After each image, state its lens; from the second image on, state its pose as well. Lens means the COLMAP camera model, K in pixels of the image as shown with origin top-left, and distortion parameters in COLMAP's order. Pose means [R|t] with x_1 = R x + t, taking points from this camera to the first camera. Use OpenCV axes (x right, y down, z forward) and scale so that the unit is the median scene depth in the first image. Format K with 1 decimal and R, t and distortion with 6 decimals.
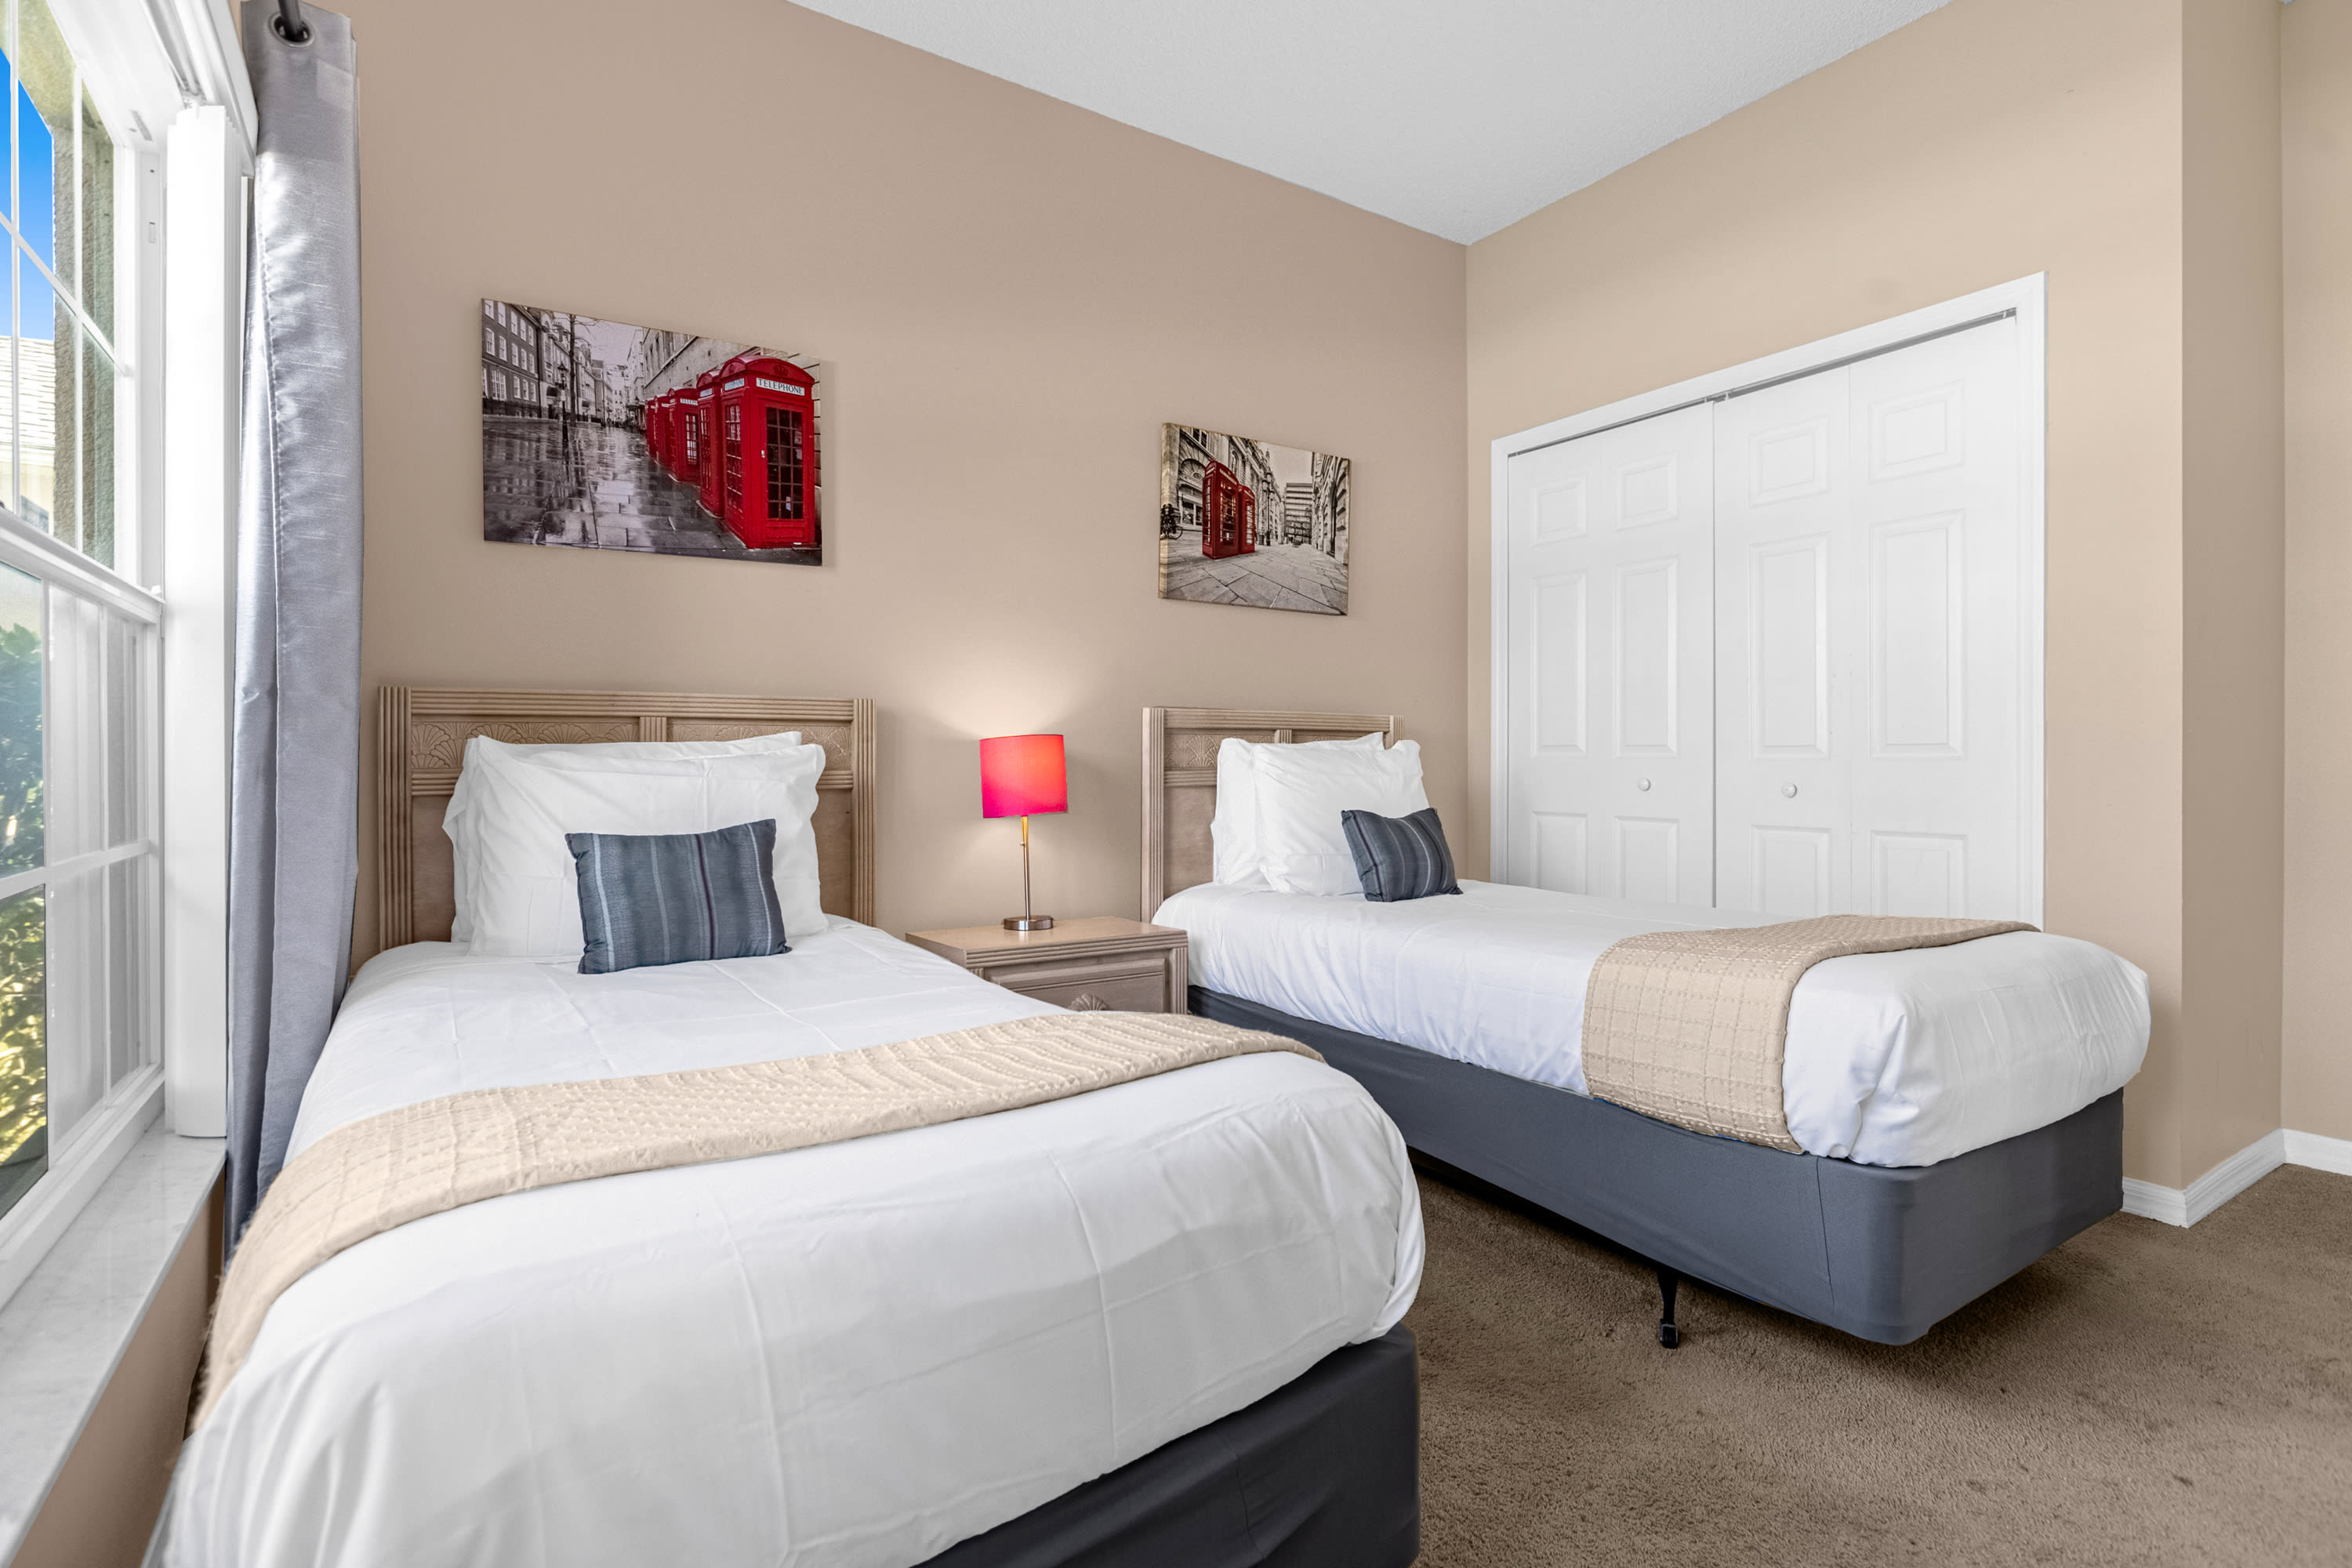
lens RADIAL K [[1094.1, 0, 1169.4], [0, 1094.1, 766.2], [0, 0, 1]] dist [-0.002704, -0.000232]
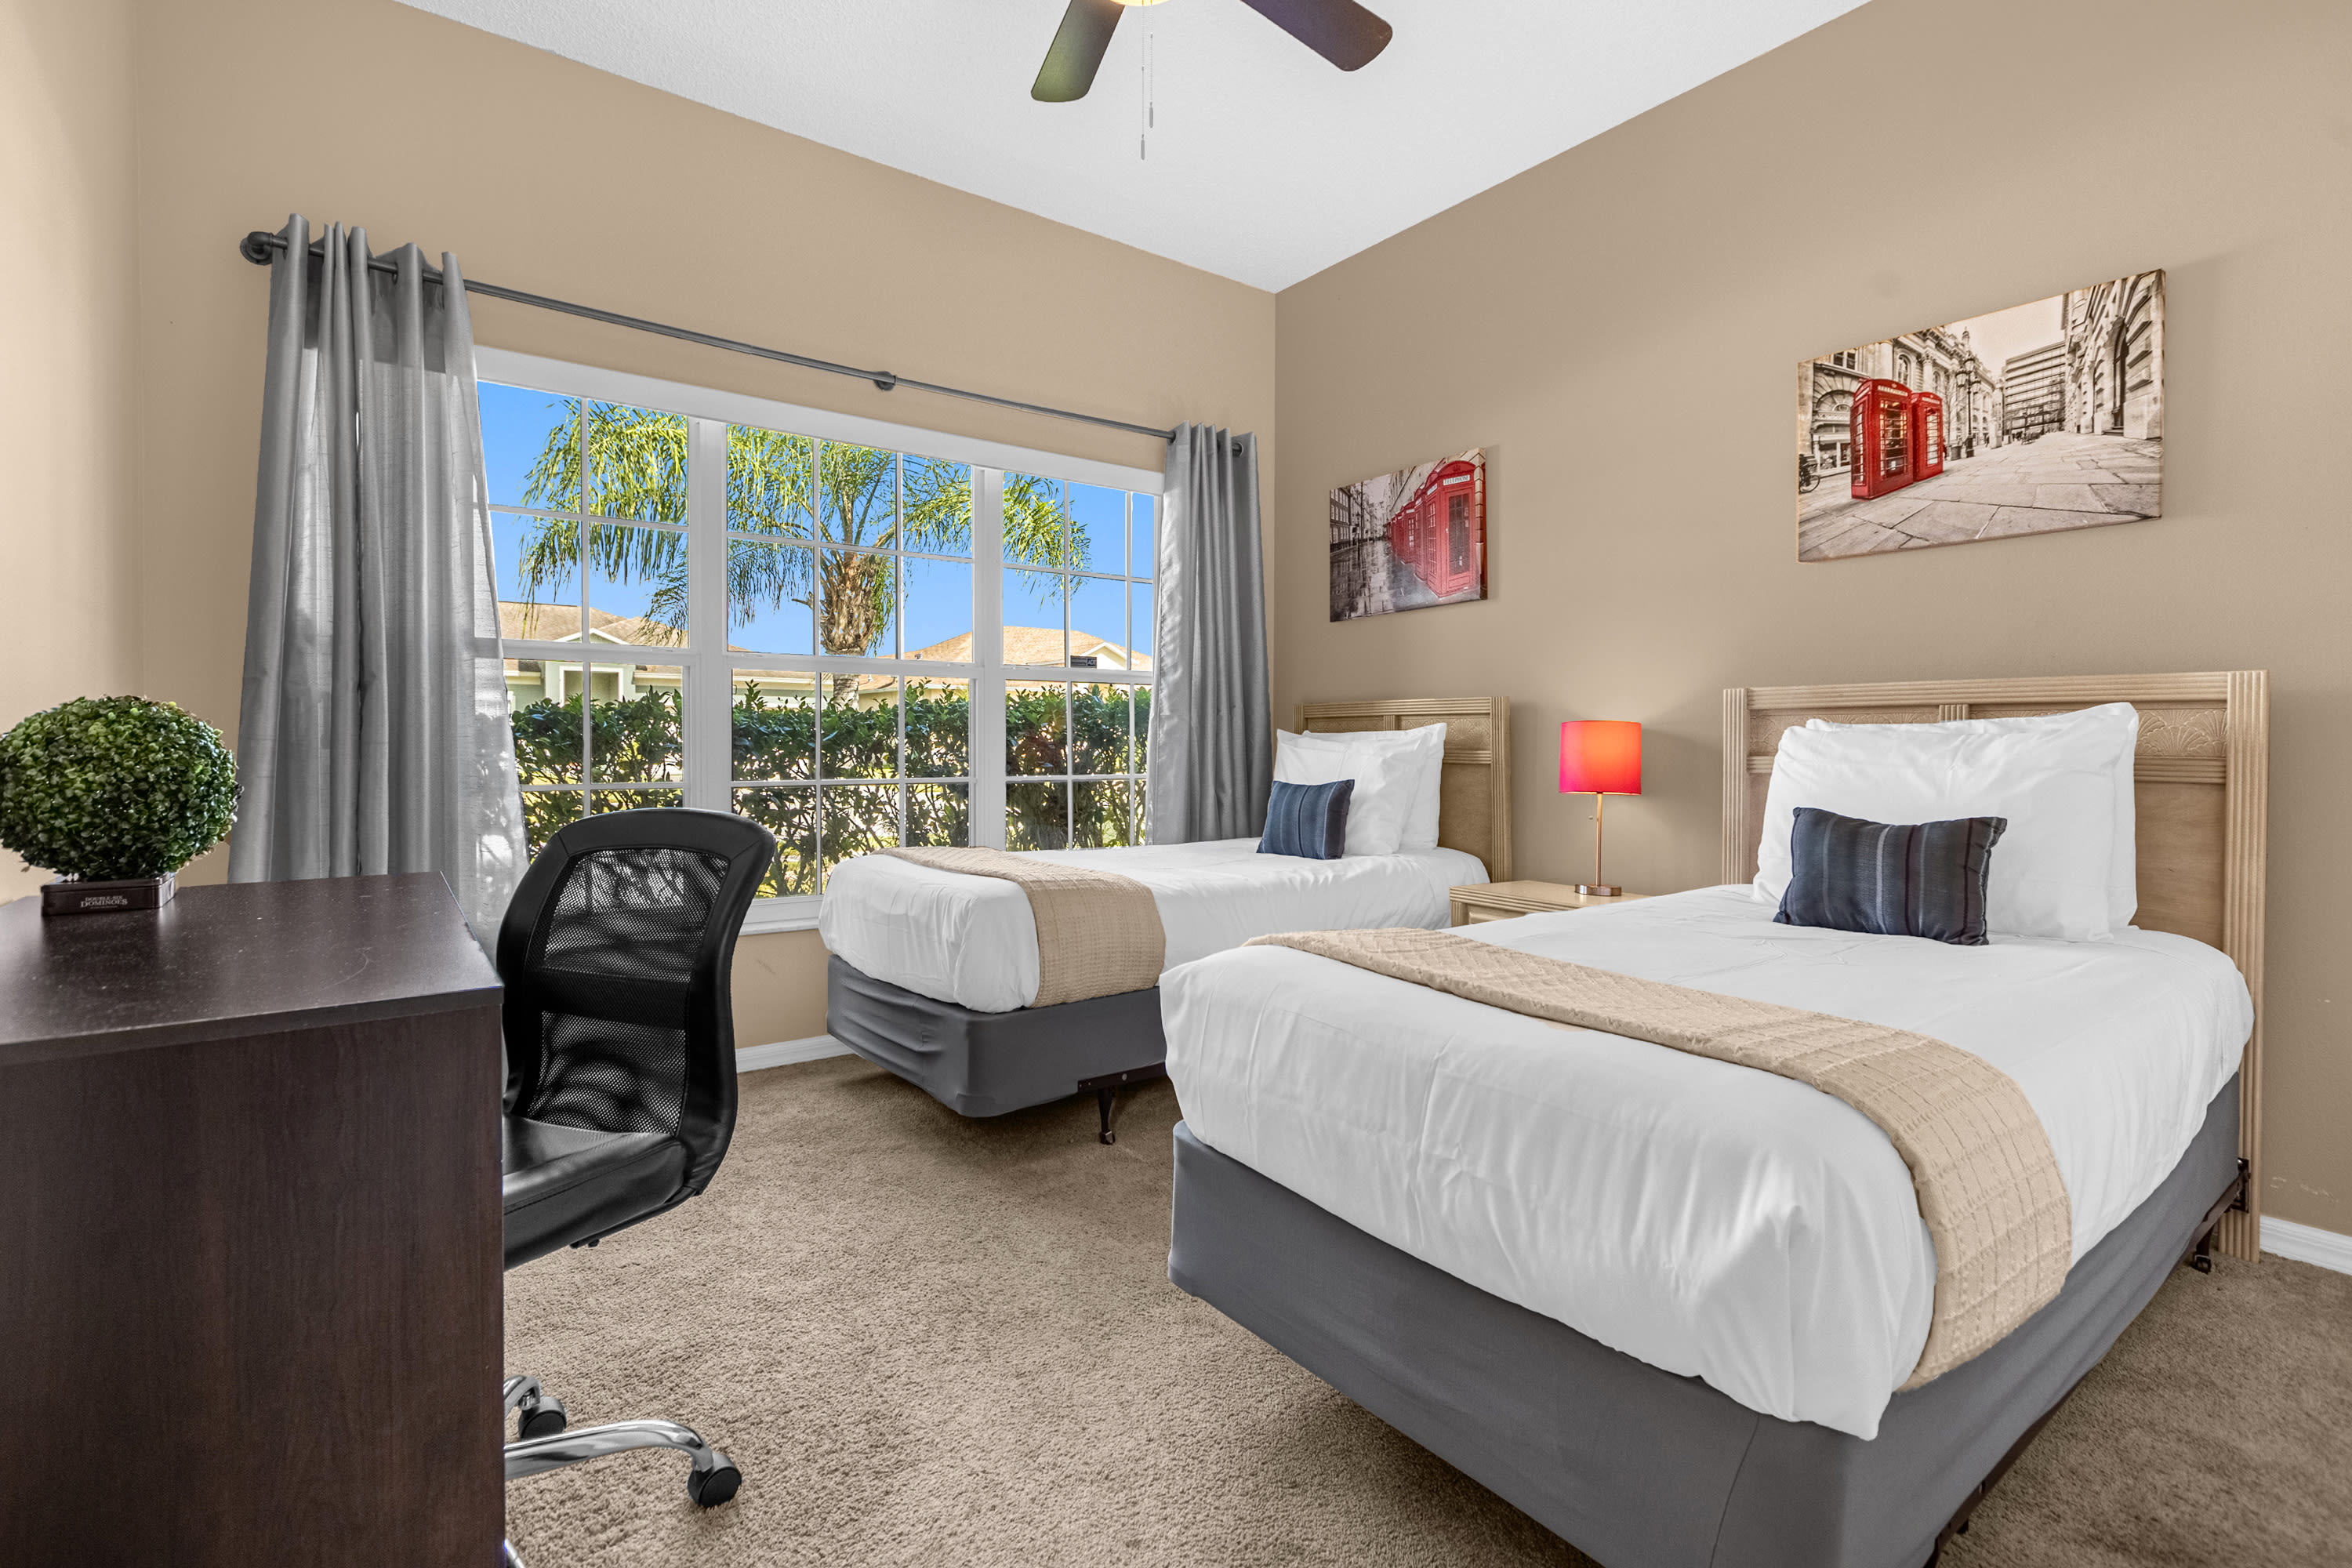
lens RADIAL K [[1094.1, 0, 1169.4], [0, 1094.1, 766.2], [0, 0, 1]] dist [-0.002704, -0.000232]
pose [[0.064335, 0.024723, -0.997622, 0.833687], [-0.009952, 0.999659, 0.024131, -0.004972], [0.997879, 0.008376, 0.064559, 0.430914]]
